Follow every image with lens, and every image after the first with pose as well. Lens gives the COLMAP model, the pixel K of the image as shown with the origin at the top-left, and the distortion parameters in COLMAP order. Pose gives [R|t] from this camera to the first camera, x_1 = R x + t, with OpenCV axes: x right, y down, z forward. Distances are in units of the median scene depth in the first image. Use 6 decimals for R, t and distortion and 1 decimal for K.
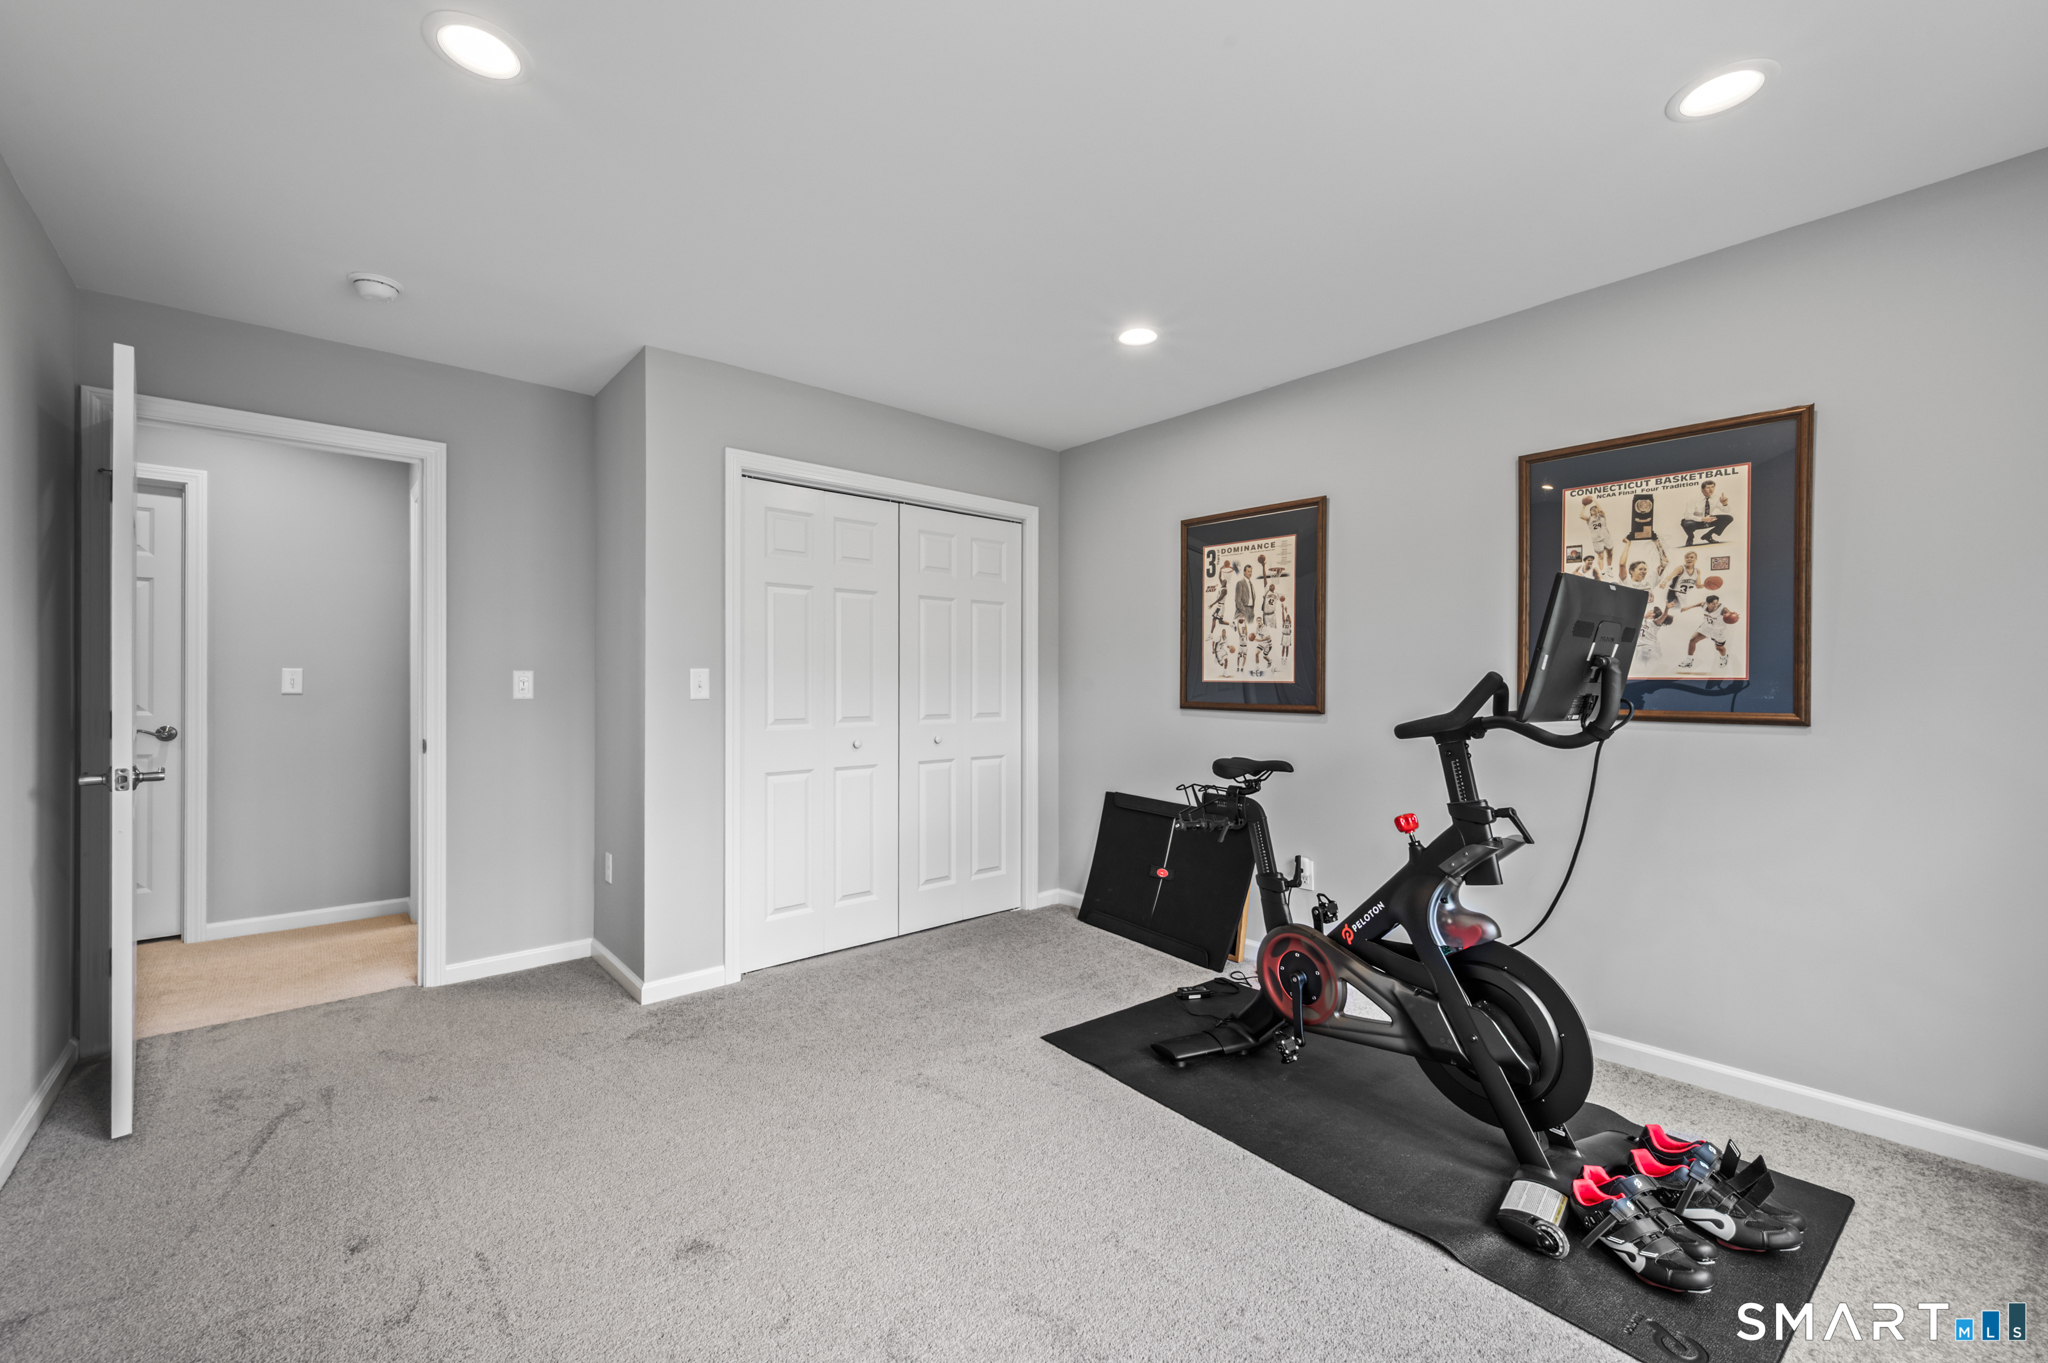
lens RADIAL K [[811.2, 0, 1030.3], [0, 811.2, 679.4], [0, 0, 1]] dist [0.000129, 0.000387]
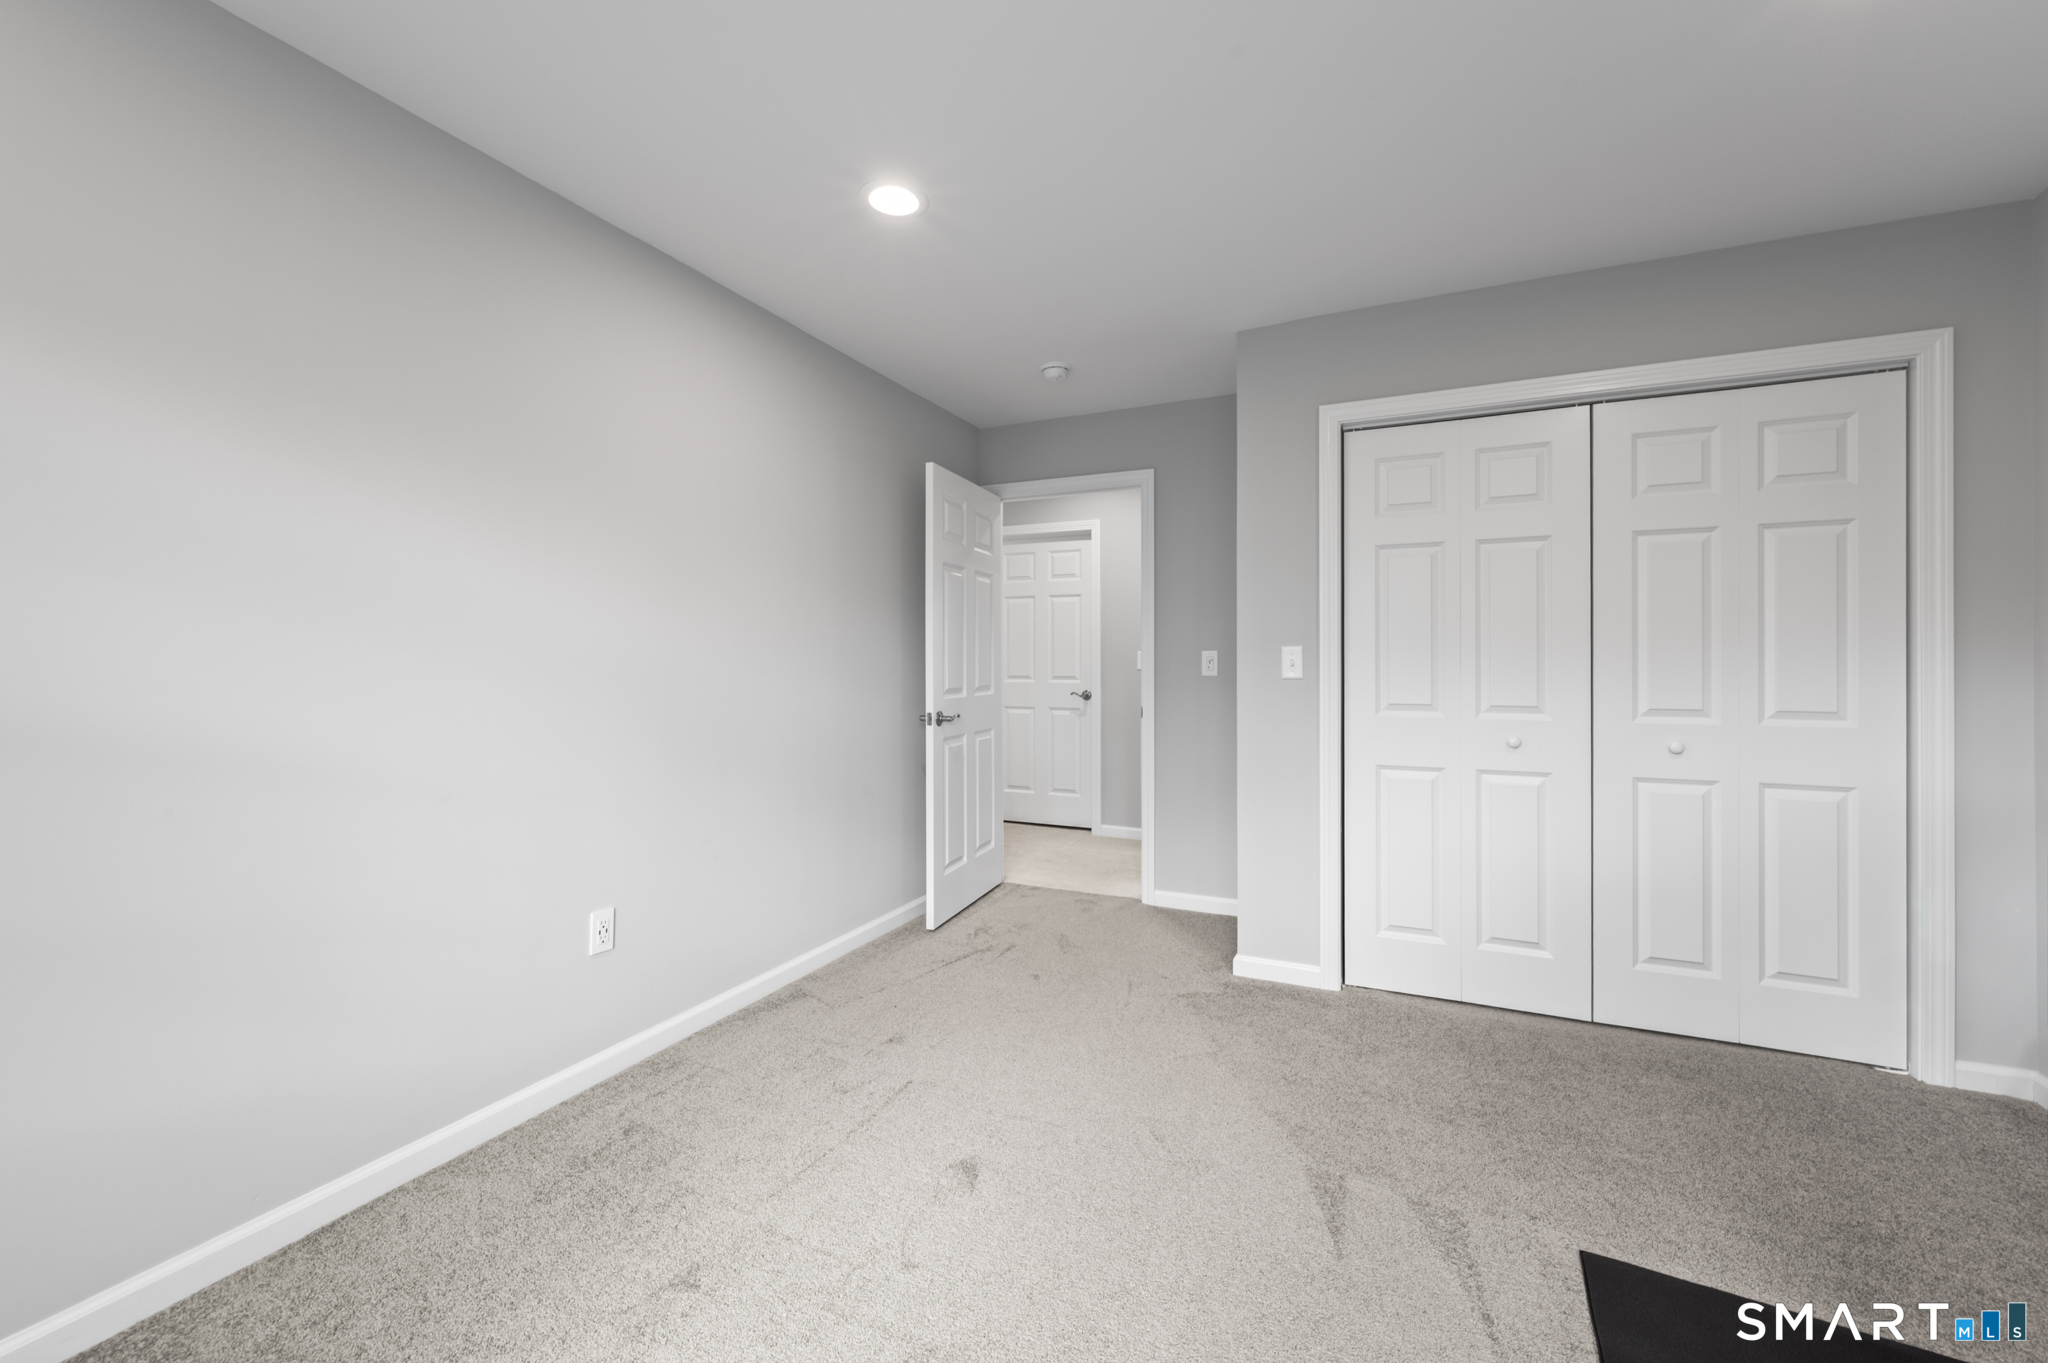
lens RADIAL K [[810.2, 0, 1029.4], [0, 810.2, 668.6], [0, 0, 1]] dist [-0.000045, -0.000161]
pose [[0.414567, 0.007141, -0.909991, 0.307230], [0.004333, 0.999942, 0.009821, 0.001476], [0.910008, -0.008015, 0.414513, 0.302151]]
